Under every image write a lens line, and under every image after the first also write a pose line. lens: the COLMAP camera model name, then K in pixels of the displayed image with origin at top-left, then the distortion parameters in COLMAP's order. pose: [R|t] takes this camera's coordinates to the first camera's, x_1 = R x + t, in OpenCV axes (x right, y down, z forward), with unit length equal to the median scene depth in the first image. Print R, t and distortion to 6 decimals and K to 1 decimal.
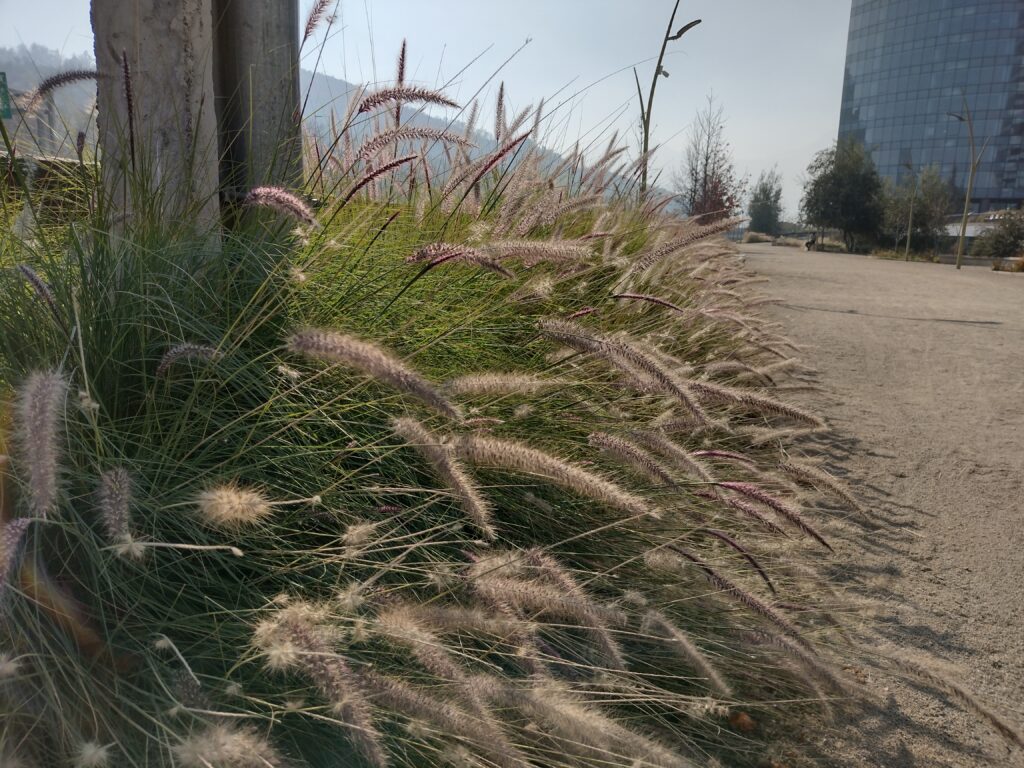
lens RADIAL K [[763.7, 0, 512.0], [0, 763.7, 384.0], [0, 0, 1]] dist [0.095154, -0.161644]
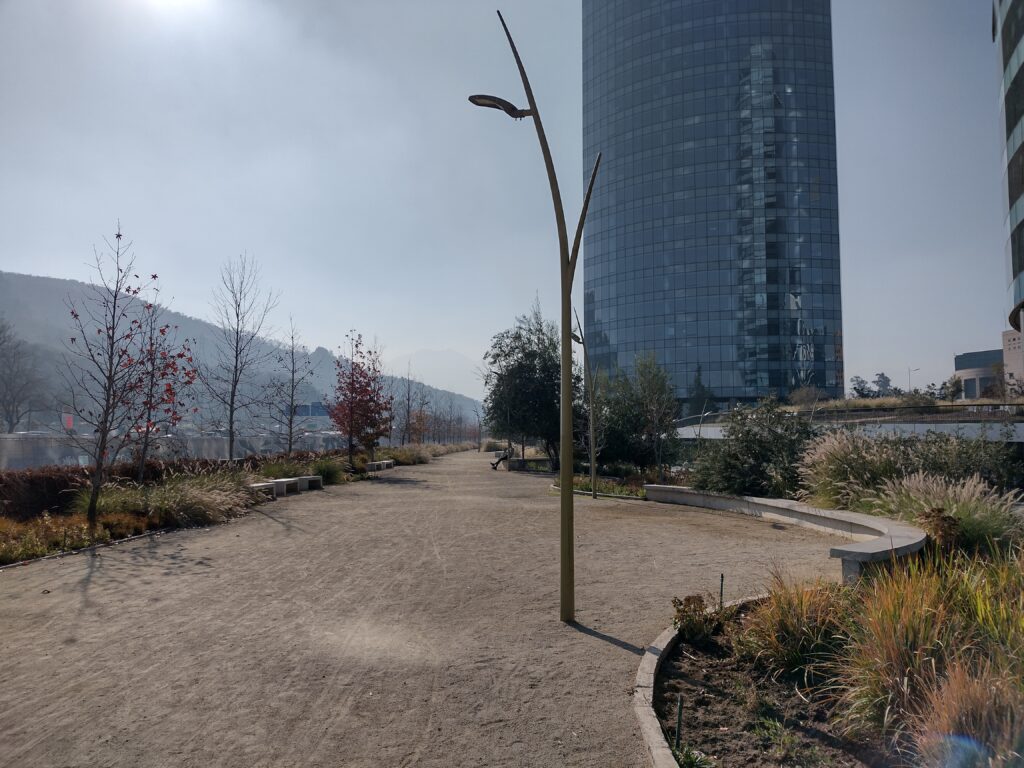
lens RADIAL K [[763.7, 0, 512.0], [0, 763.7, 384.0], [0, 0, 1]] dist [0.095154, -0.161644]
pose [[0.969082, -0.013599, 0.246363, 0.169948], [0.077280, 0.964970, -0.250720, -0.056417], [-0.234323, 0.262007, 0.936186, 0.250810]]
